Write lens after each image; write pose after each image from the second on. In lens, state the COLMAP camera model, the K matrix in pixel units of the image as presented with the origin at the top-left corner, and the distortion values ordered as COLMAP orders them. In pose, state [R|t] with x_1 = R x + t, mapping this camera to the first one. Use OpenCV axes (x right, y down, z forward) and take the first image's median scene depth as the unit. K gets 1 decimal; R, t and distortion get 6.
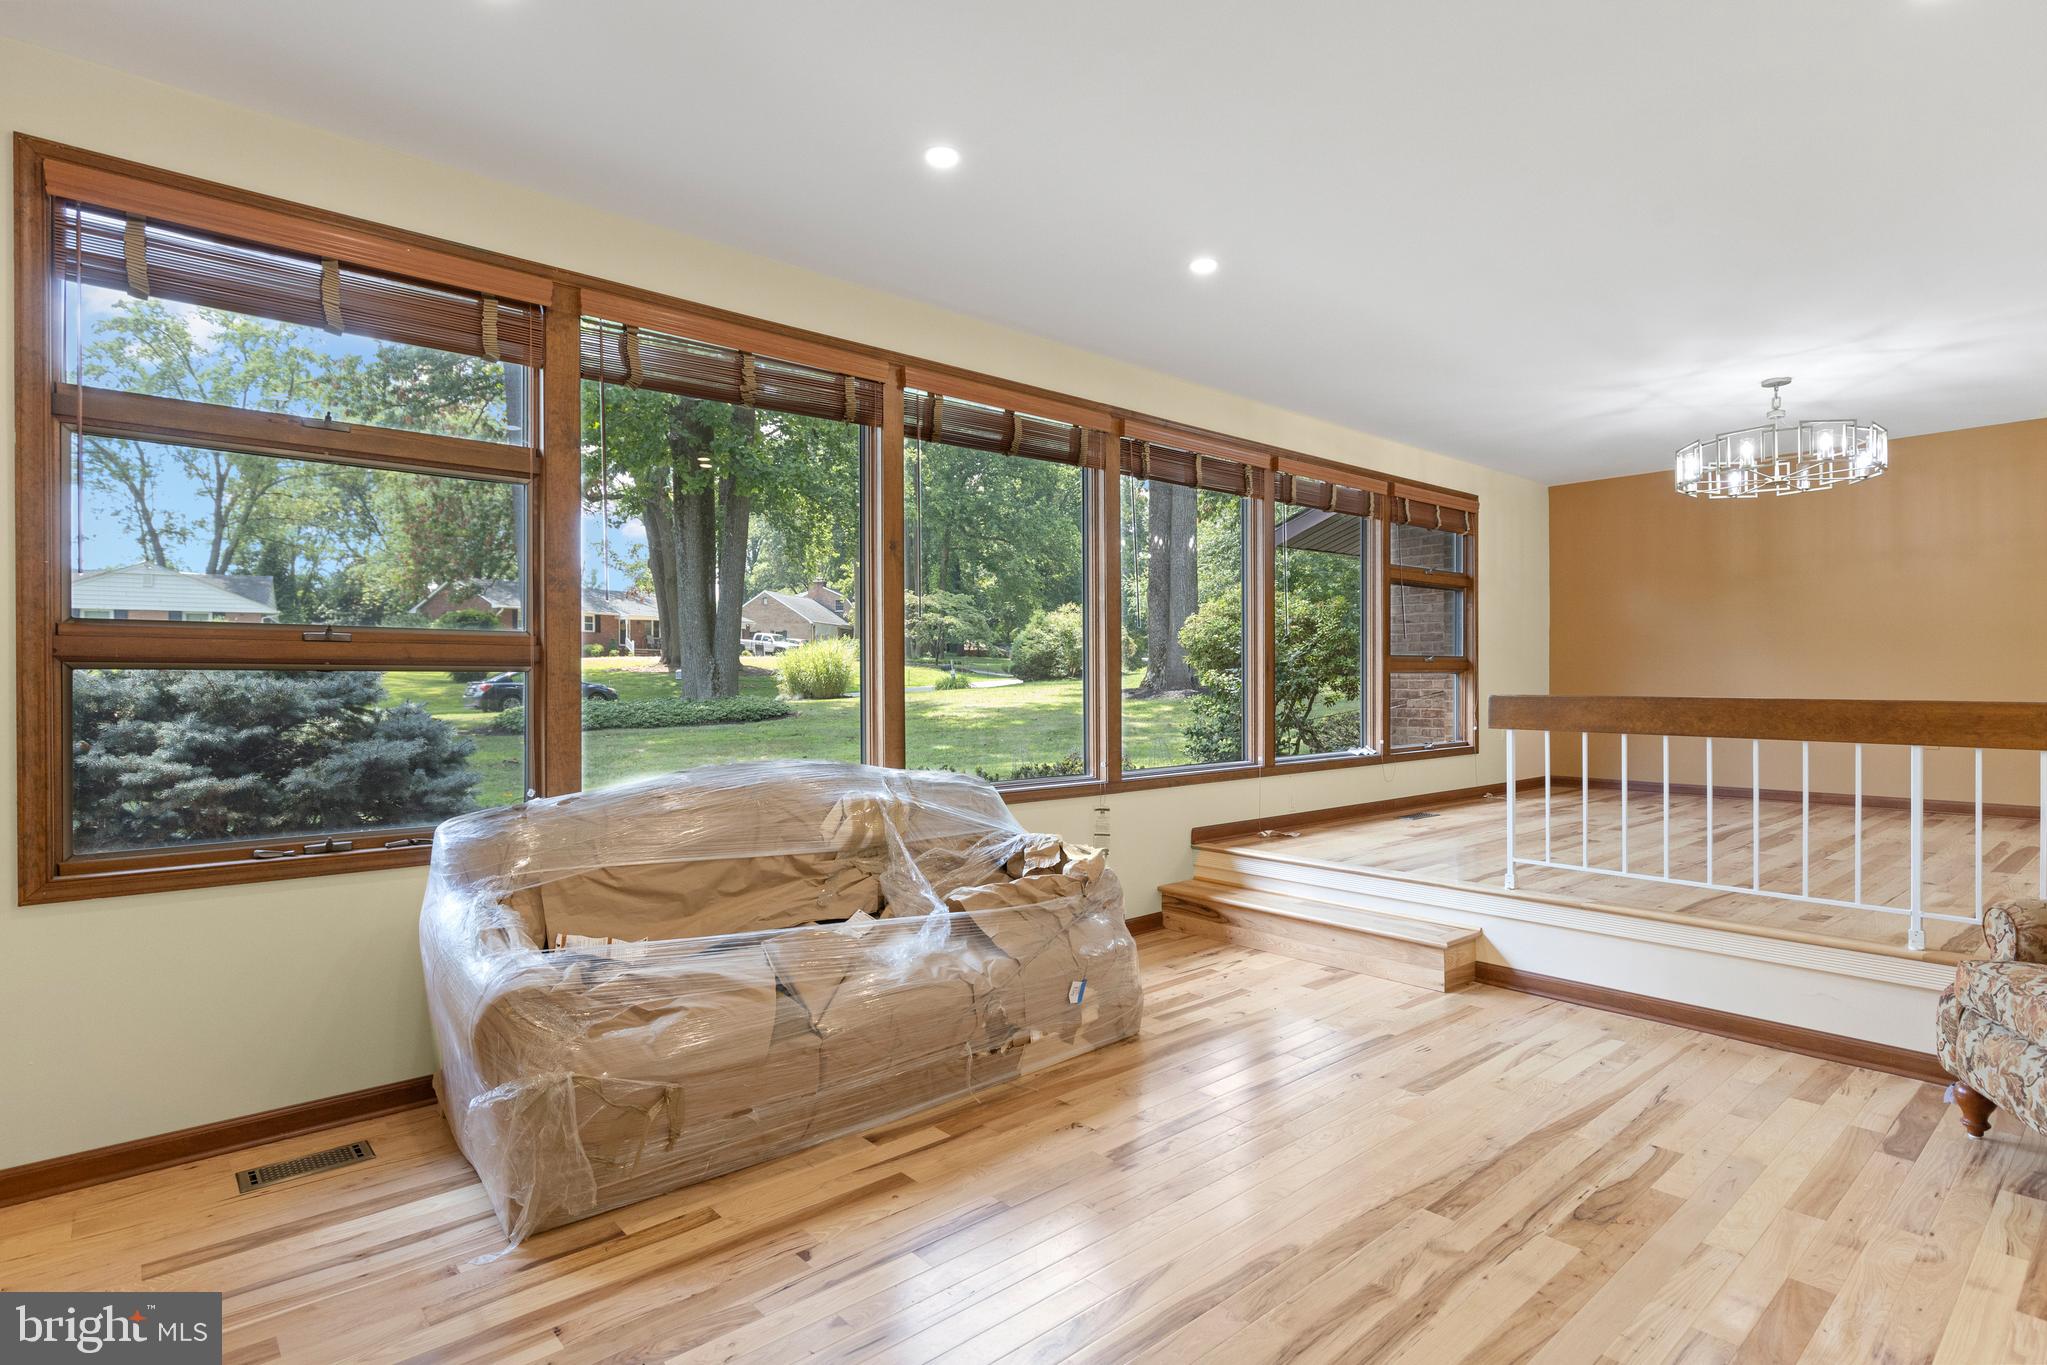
lens RADIAL K [[1058.1, 0, 1021.1], [0, 1058.1, 680.3], [0, 0, 1]] dist [-0.003086, -0.000676]
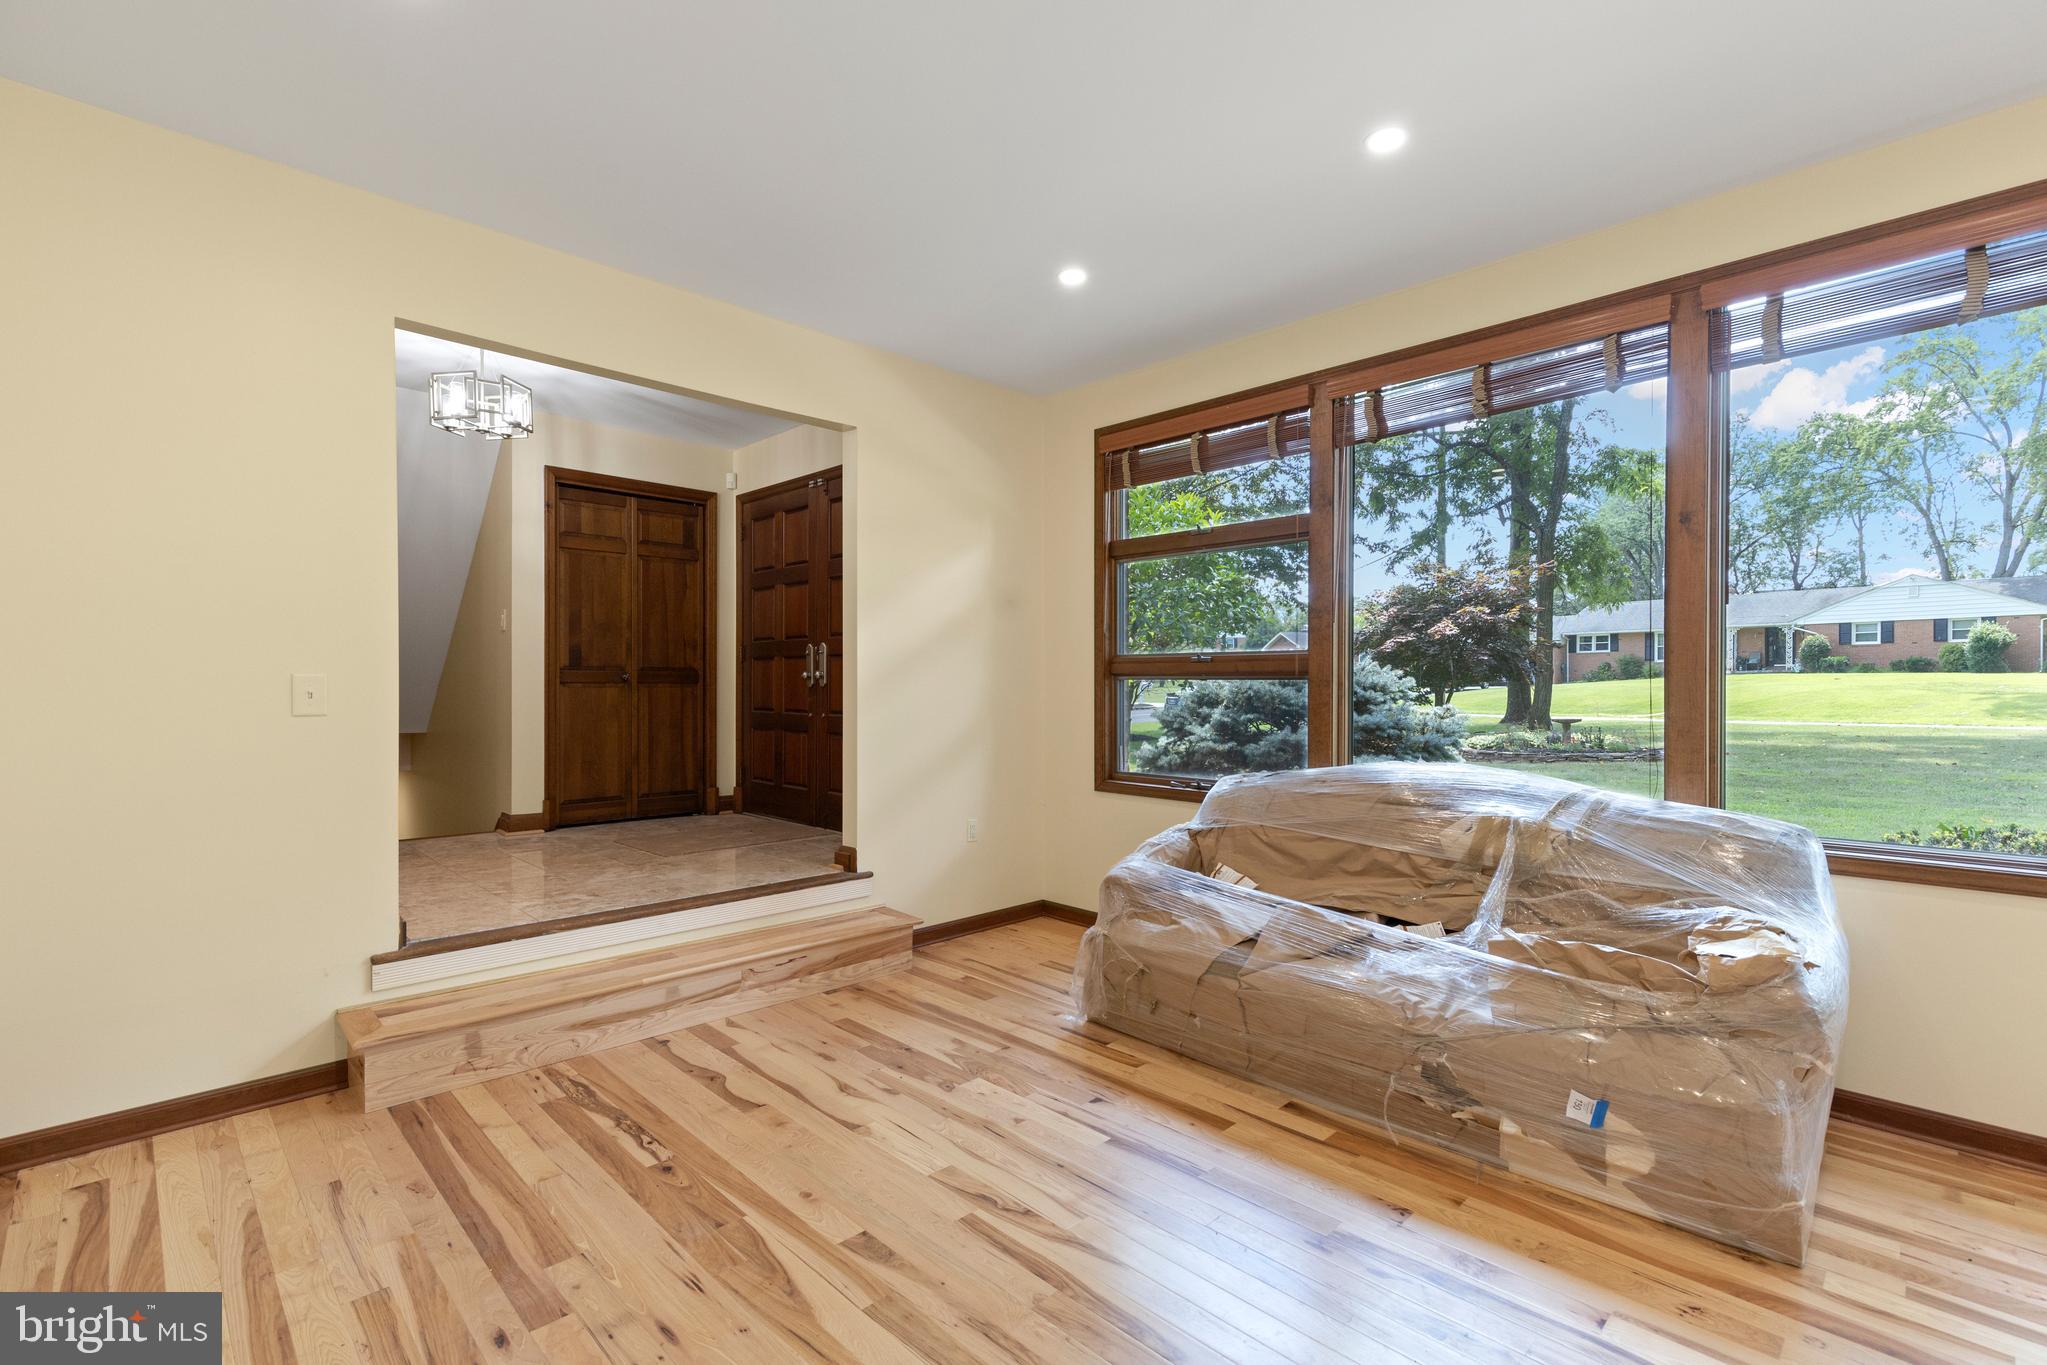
lens RADIAL K [[921.7, 0, 1025.3], [0, 921.7, 685.3], [0, 0, 1]] dist [0.007102, -0.001608]
pose [[0.044169, 0.001430, -0.999023, 0.718046], [-0.001326, 0.999998, 0.001373, -0.001908], [0.999023, 0.001264, 0.044171, 0.611505]]
